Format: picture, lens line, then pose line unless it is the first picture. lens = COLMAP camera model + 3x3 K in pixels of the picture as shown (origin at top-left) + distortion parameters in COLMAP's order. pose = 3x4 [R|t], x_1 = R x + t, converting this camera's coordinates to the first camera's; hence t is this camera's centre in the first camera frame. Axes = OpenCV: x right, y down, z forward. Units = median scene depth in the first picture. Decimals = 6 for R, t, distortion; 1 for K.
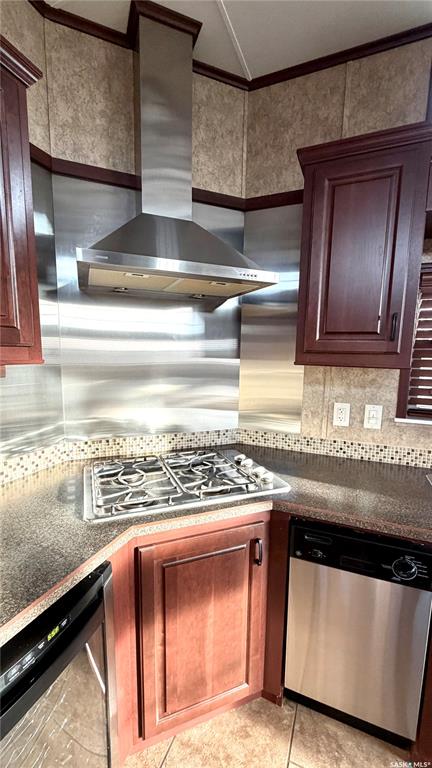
lens RADIAL K [[316.2, 0, 209.7], [0, 316.2, 398.5], [0, 0, 1]] dist [-0.001687, -0.000145]
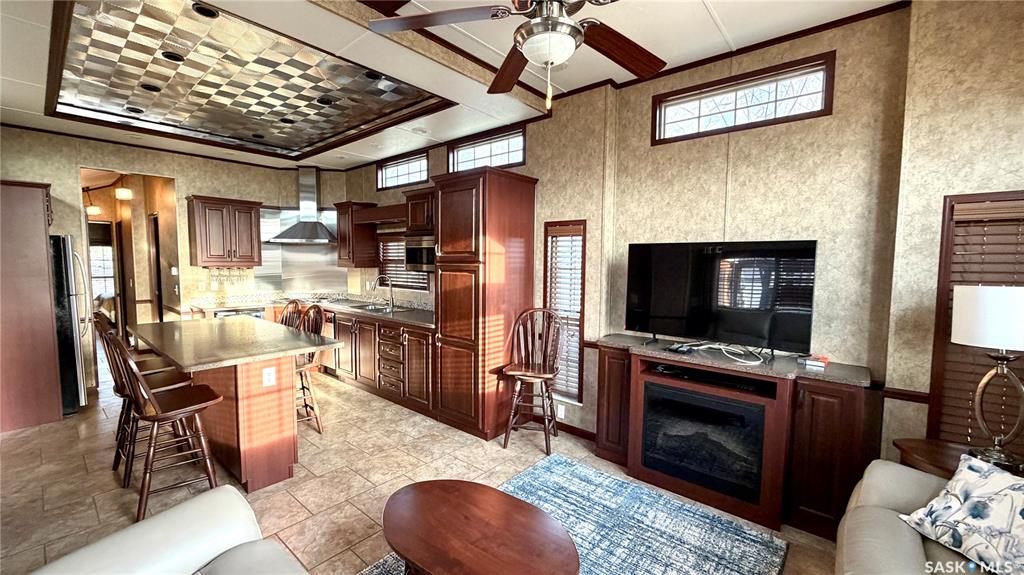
lens RADIAL K [[413.7, 0, 516.4], [0, 413.7, 291.3], [0, 0, 1]] dist [0.001218, -0.000369]
pose [[0.954553, 0.013374, -0.297742, 2.911914], [-0.036526, 0.996712, -0.072332, 0.329009], [0.295796, 0.079920, 0.951902, -2.143719]]
